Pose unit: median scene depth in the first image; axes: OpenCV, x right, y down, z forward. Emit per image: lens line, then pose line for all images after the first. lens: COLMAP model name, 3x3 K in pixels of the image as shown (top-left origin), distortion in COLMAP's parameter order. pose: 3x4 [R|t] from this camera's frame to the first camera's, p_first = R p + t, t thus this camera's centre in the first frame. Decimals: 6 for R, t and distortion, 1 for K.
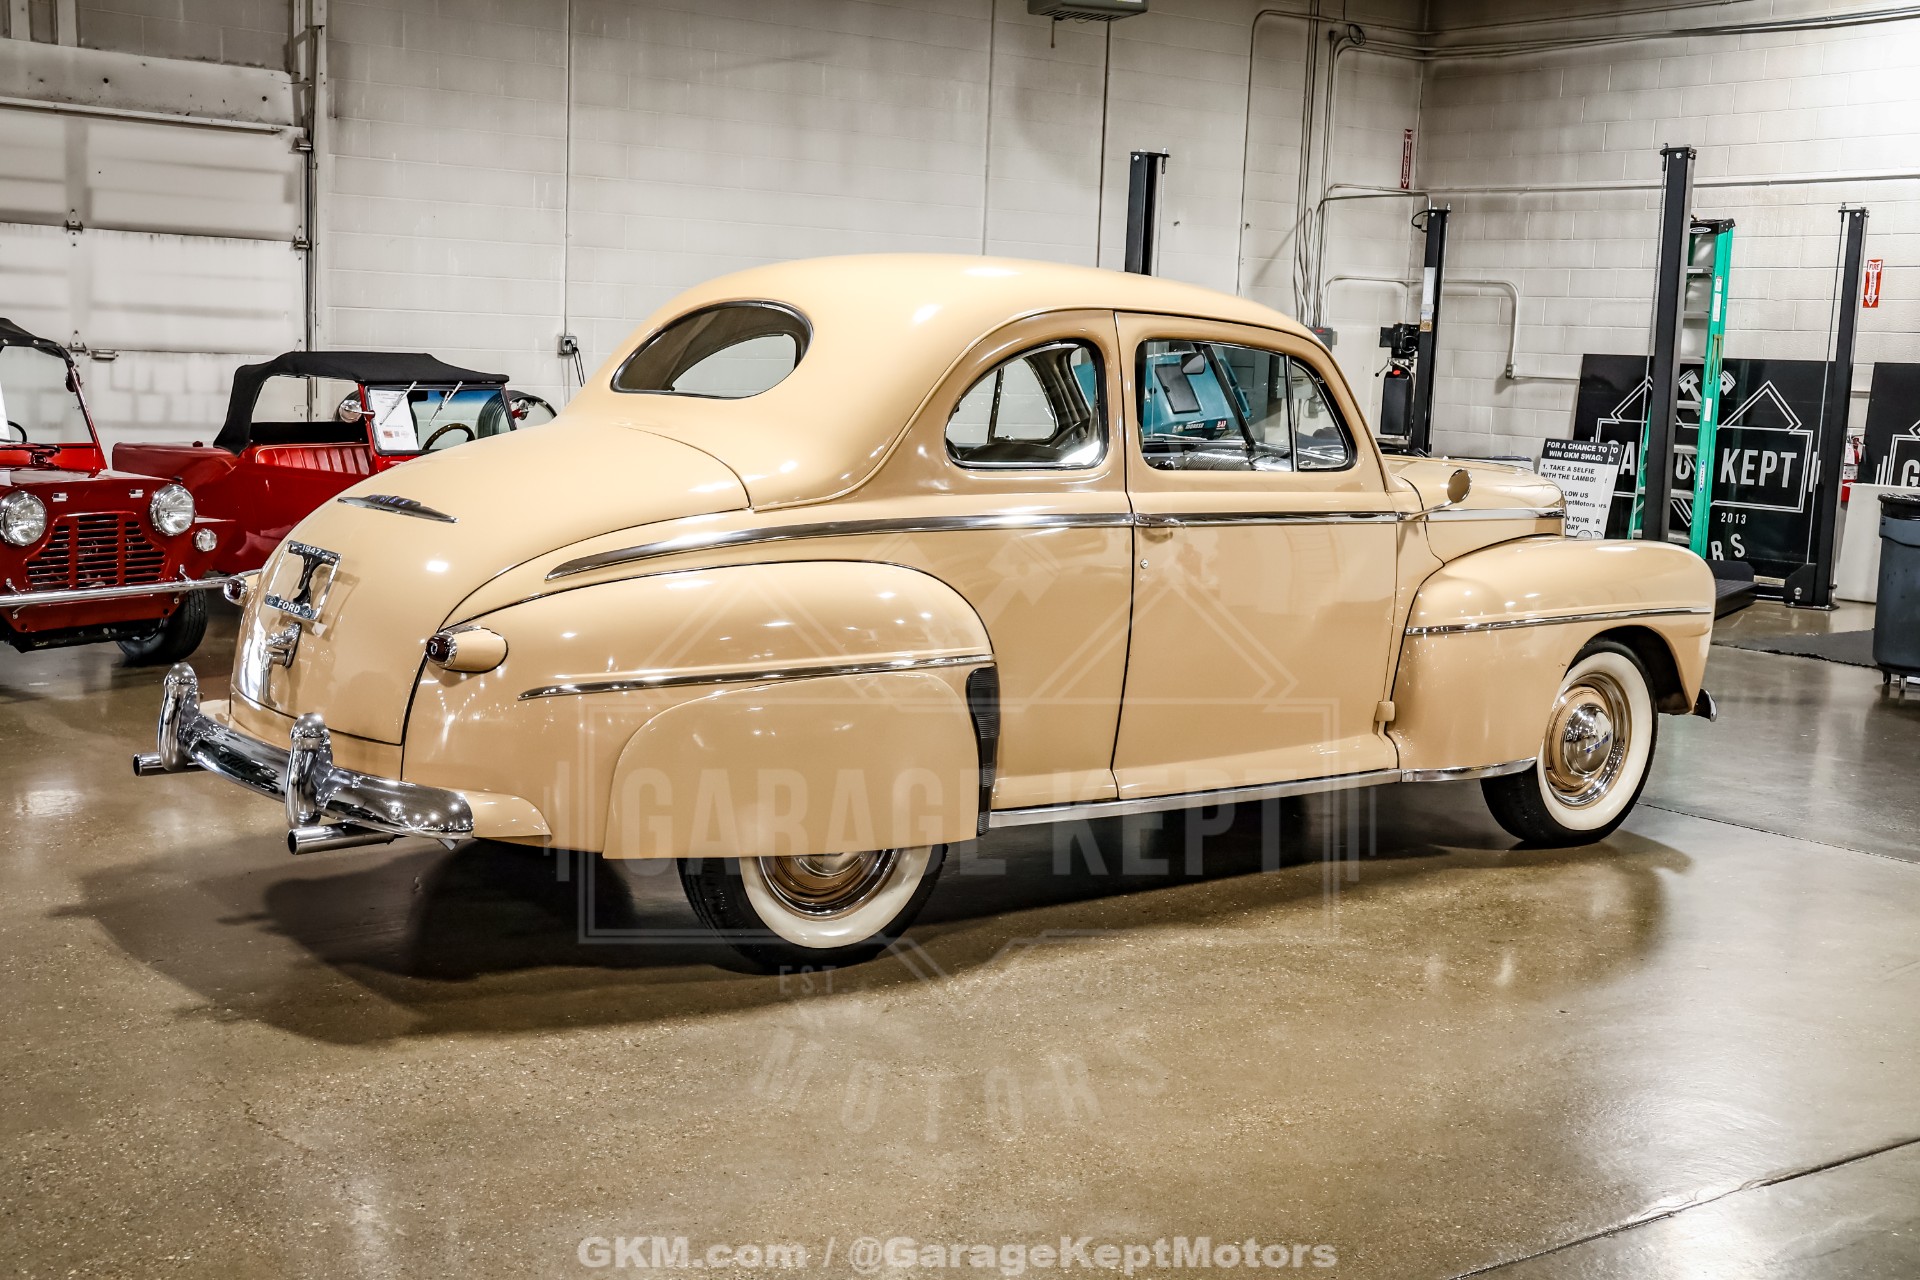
lens RADIAL K [[2470.8, 0, 951.8], [0, 2470.8, 630.3], [0, 0, 1]] dist [0.126433, 0.000000]
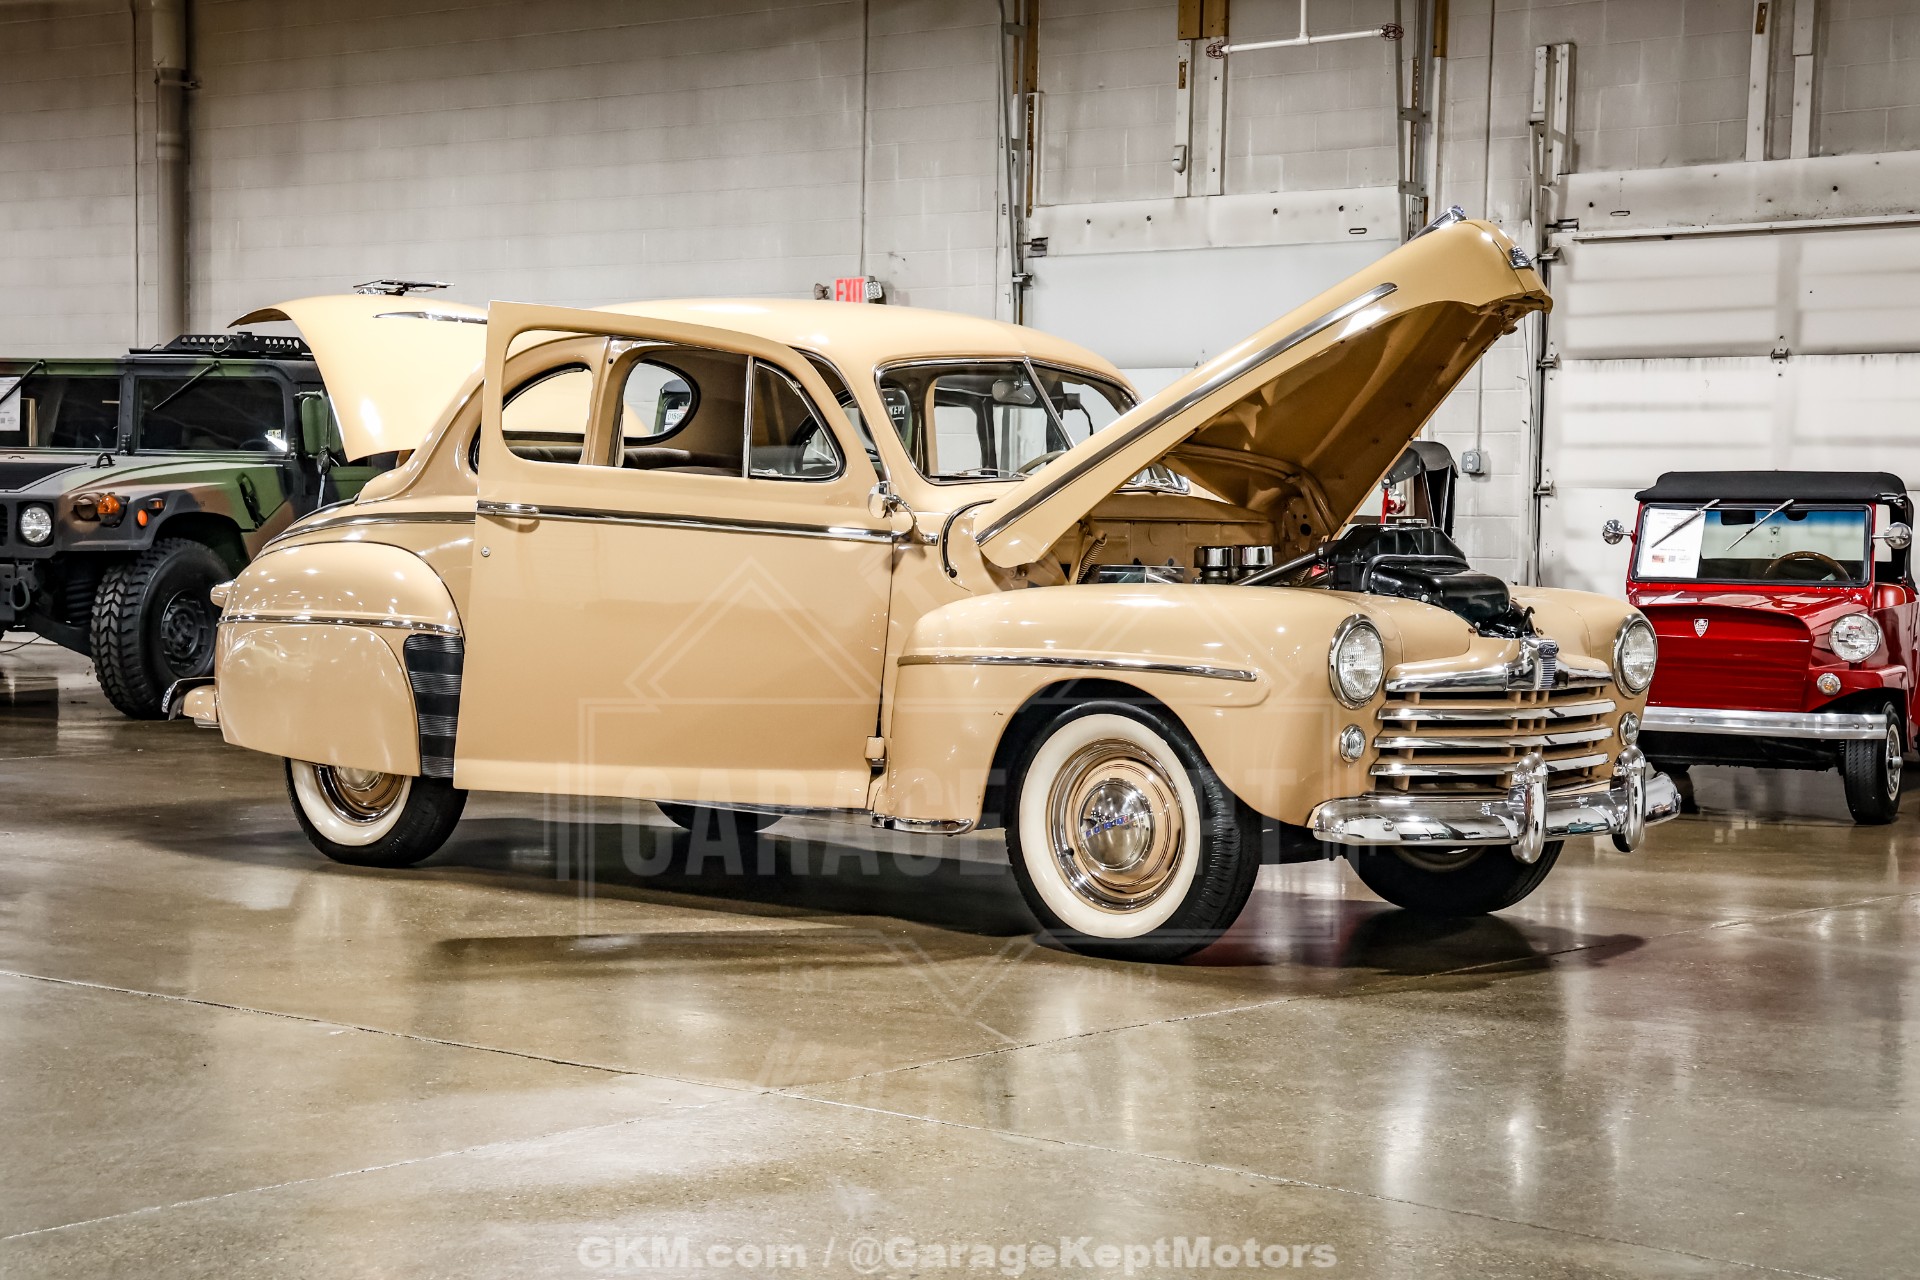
lens RADIAL K [[4016.2, 0, 955.1], [0, 4016.2, 654.2], [0, 0, 1]] dist [0.396493, 0.000000]
pose [[0.154049, -0.000402, -0.988063, 1.052359], [-0.135413, 0.990556, -0.021515, 0.017418], [0.978740, 0.137111, 0.152540, 0.500894]]
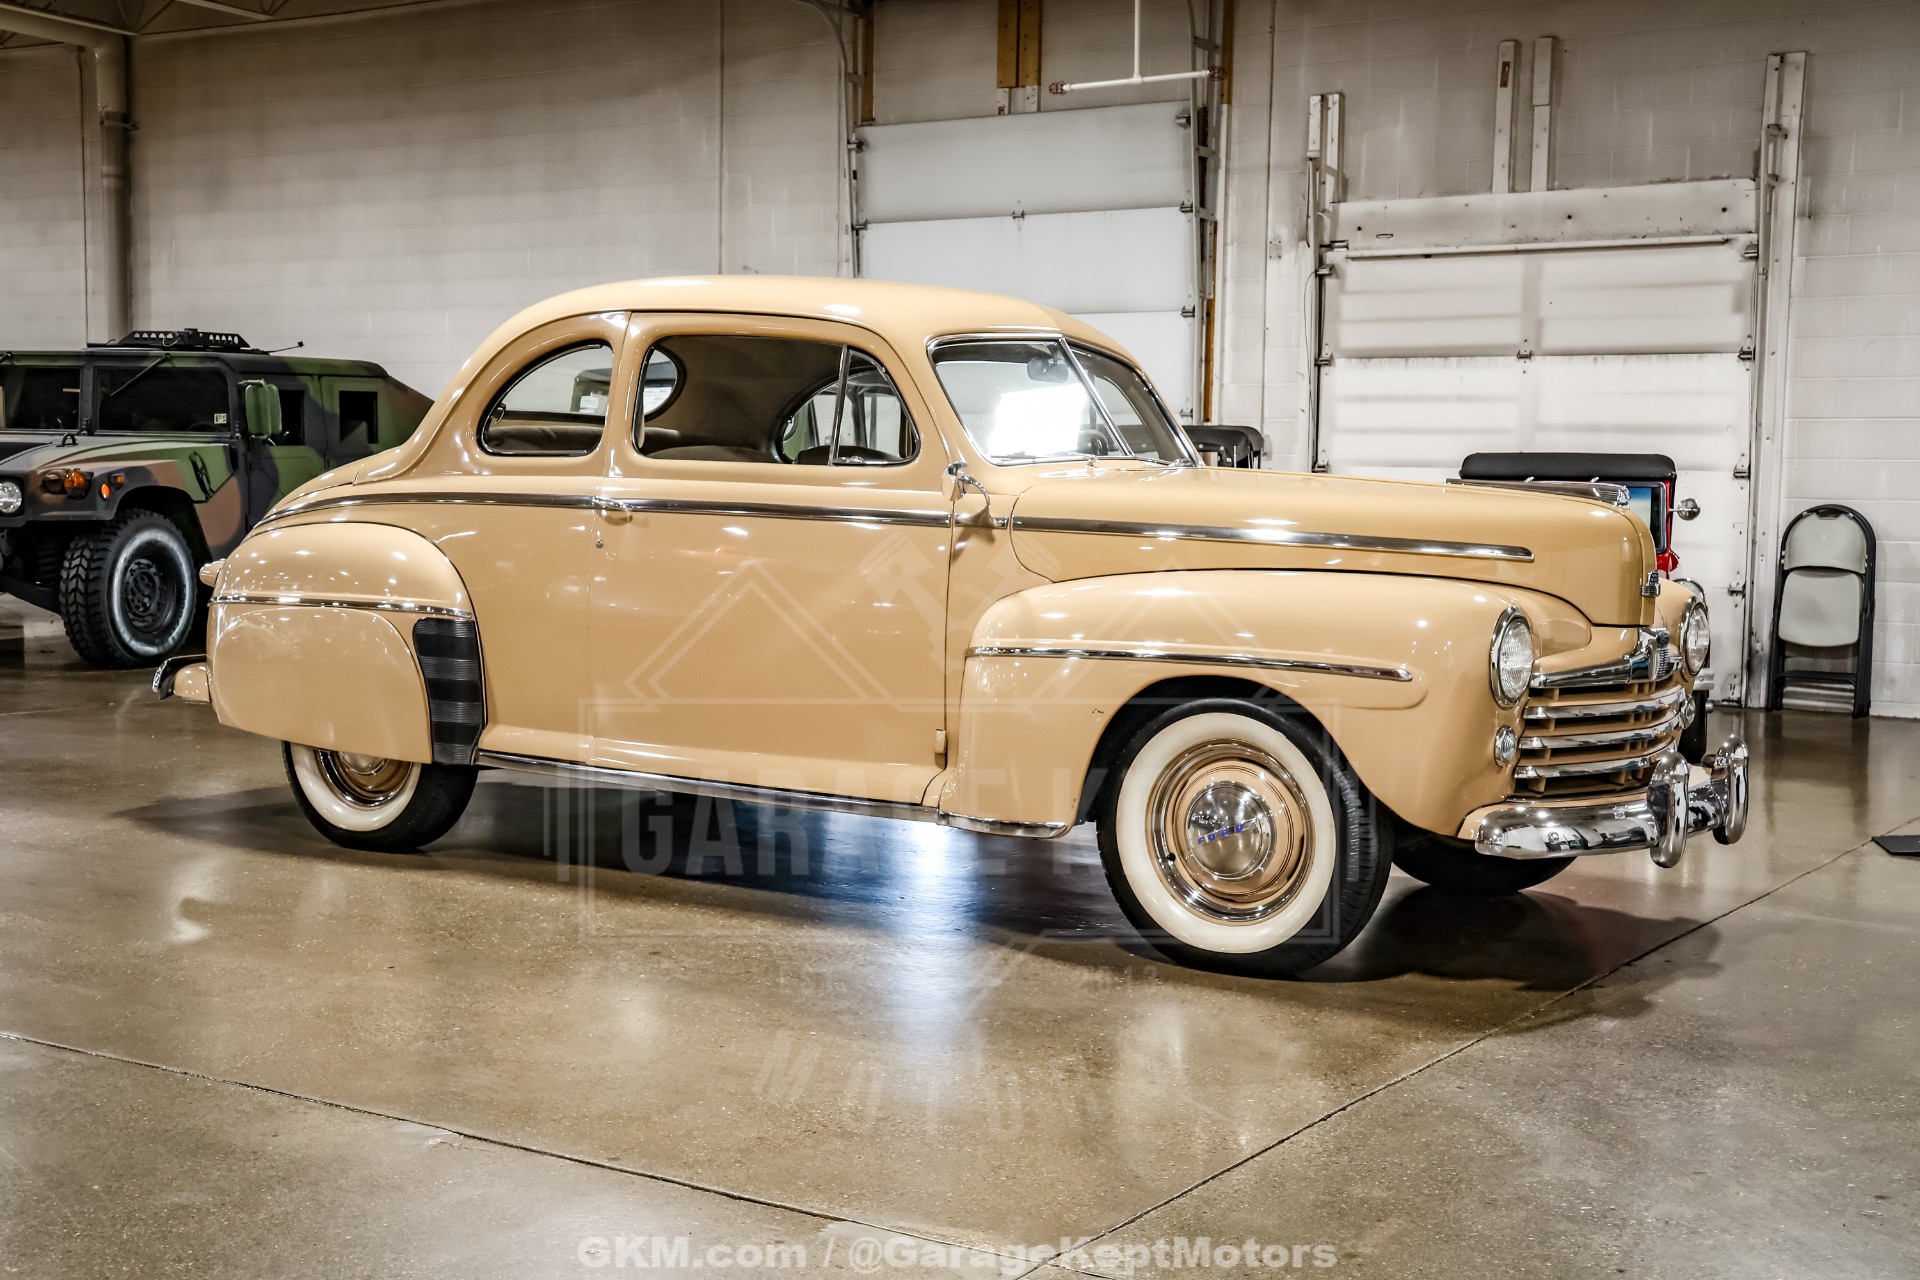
lens RADIAL K [[2606.7, 0, 949.8], [0, 2606.7, 655.9], [0, 0, 1]] dist [0.124322, 0.000000]
pose [[0.278122, 0.030420, -0.960064, 0.666914], [-0.127074, 0.991879, -0.005384, 0.004839], [0.952103, 0.123496, 0.279729, 0.465369]]
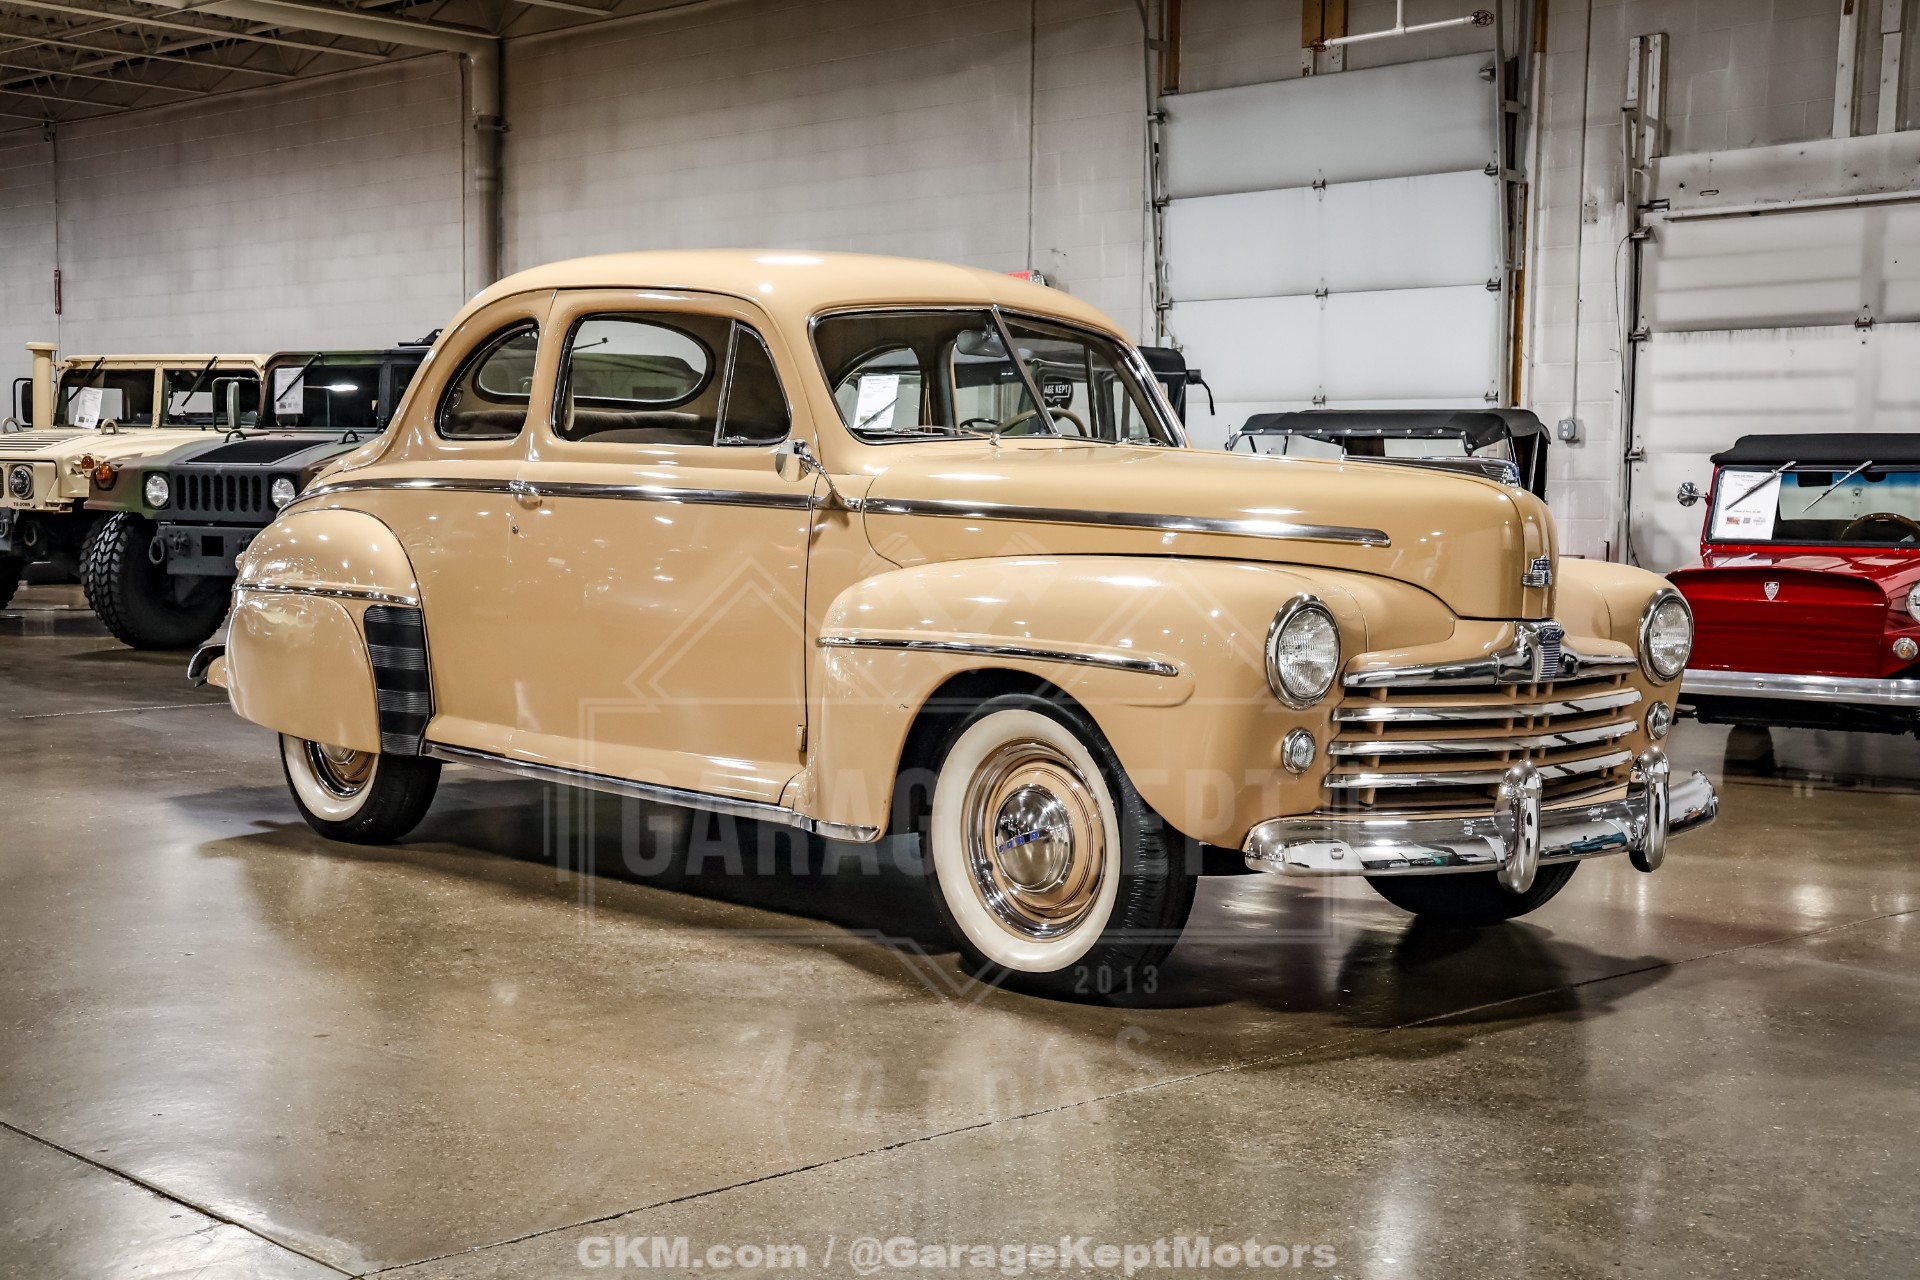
lens RADIAL K [[2747.5, 0, 963.4], [0, 2747.5, 645.6], [0, 0, 1]] dist [0.179825, 0.000000]
pose [[0.034888, 0.023014, -0.999126, 0.687194], [-0.137553, 0.990331, 0.018008, -0.013921], [0.989880, 0.136805, 0.037716, 0.643126]]
